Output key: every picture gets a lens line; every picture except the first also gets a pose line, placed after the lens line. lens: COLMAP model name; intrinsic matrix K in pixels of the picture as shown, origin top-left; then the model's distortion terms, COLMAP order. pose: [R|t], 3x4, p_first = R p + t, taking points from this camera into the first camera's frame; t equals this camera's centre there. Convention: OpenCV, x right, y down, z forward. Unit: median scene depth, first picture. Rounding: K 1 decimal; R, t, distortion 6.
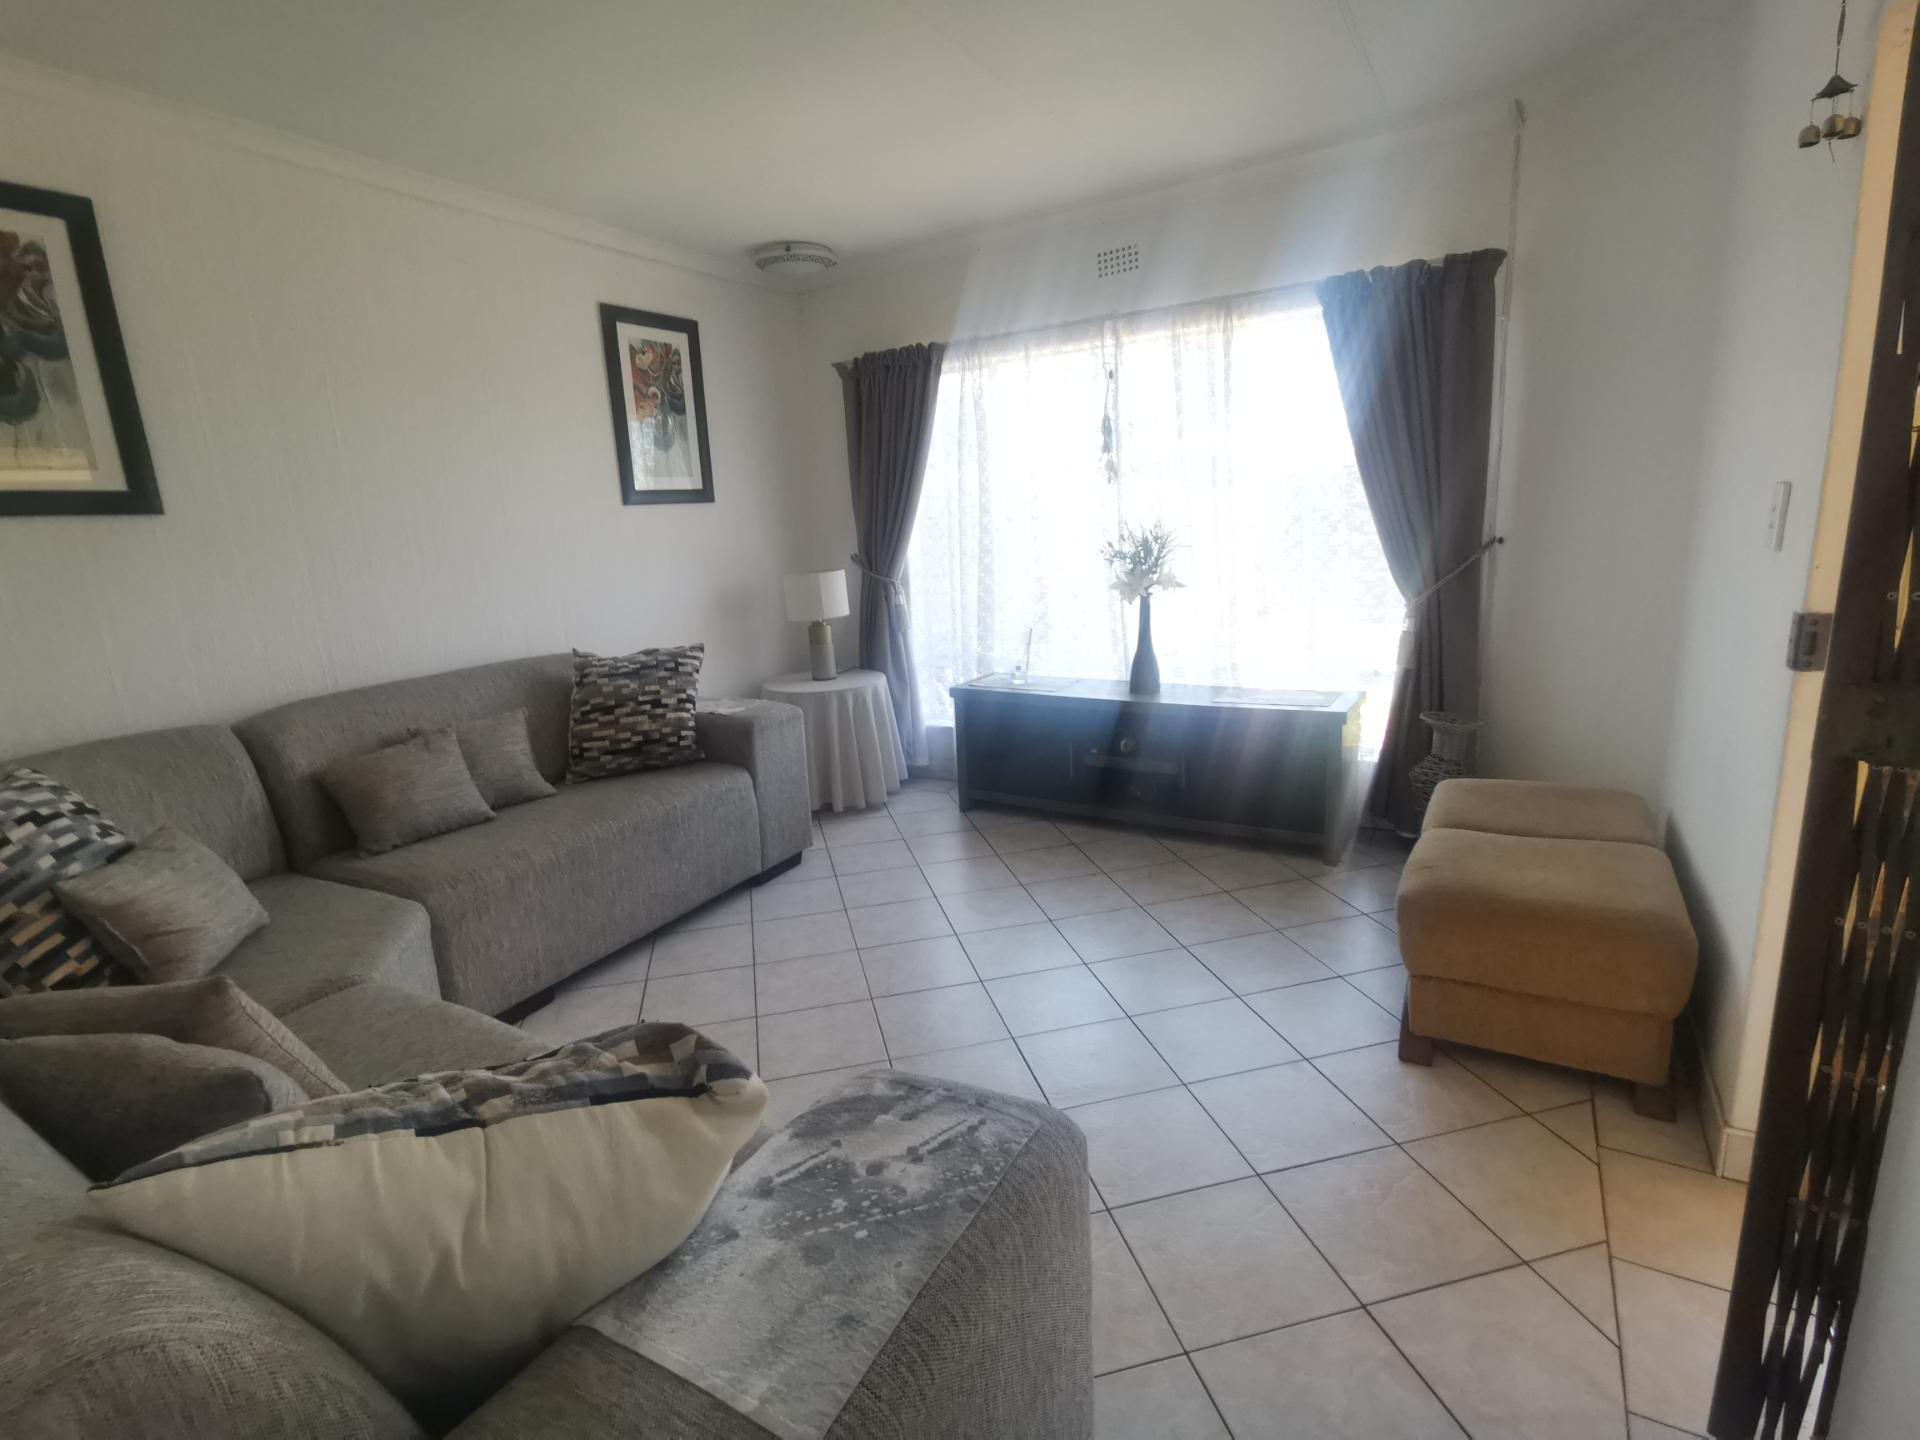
lens RADIAL K [[921.9, 0, 954.4], [0, 921.9, 721.5], [0, 0, 1]] dist [-0.000518, 0.004449]
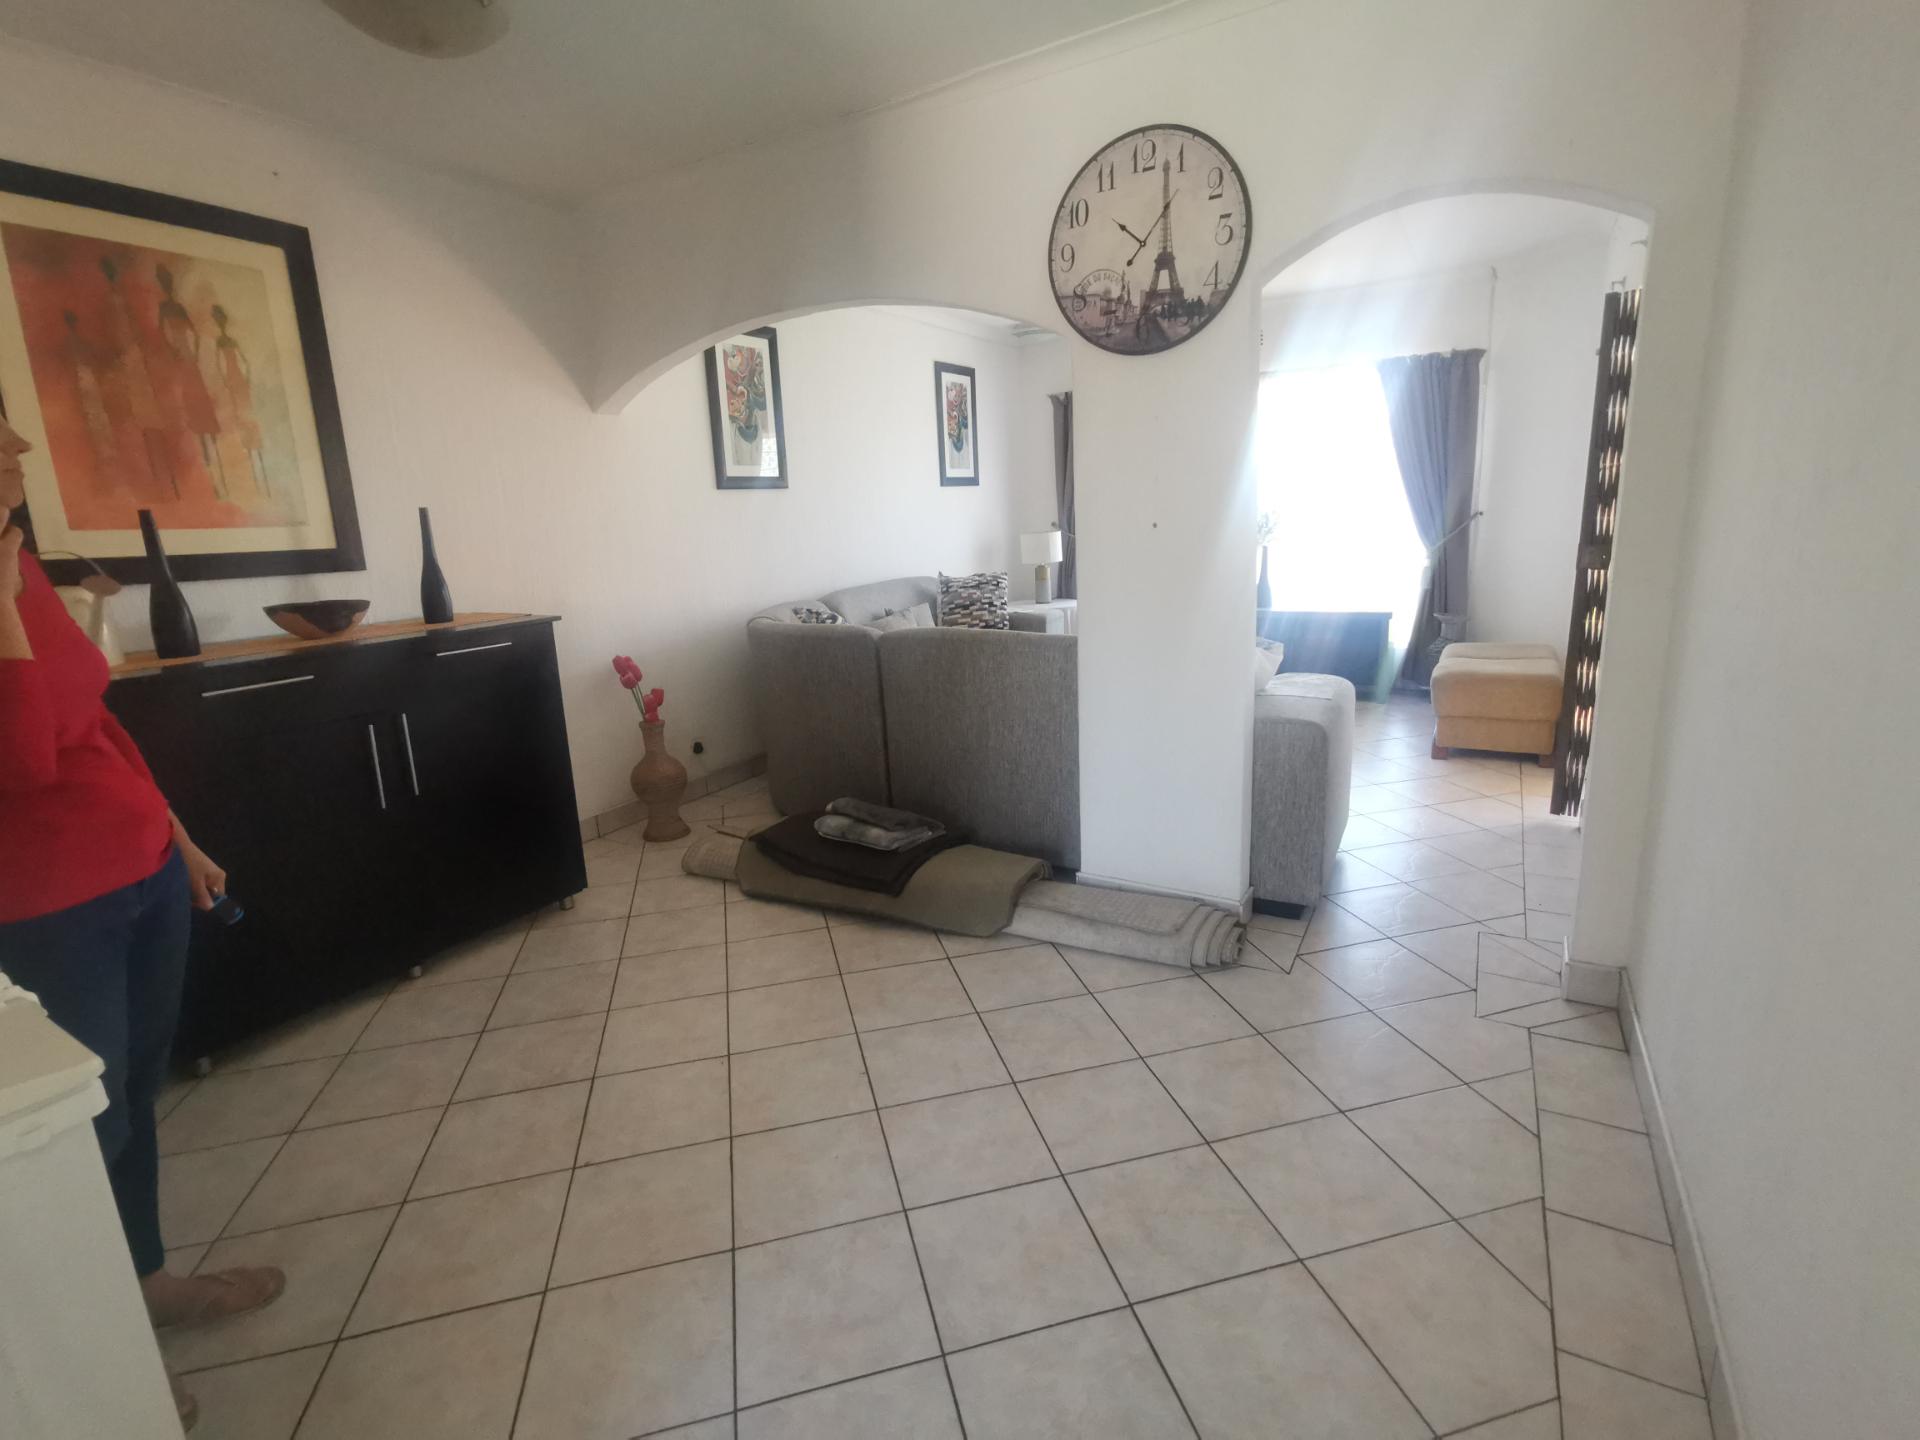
lens RADIAL K [[921.9, 0, 967.5], [0, 921.9, 721.5], [0, 0, 1]] dist [-0.000518, 0.004449]
pose [[0.999292, 0.005506, 0.037210, -0.424746], [-0.005802, 0.999952, 0.007845, 0.180988], [-0.037165, -0.008056, 0.999277, -0.683884]]
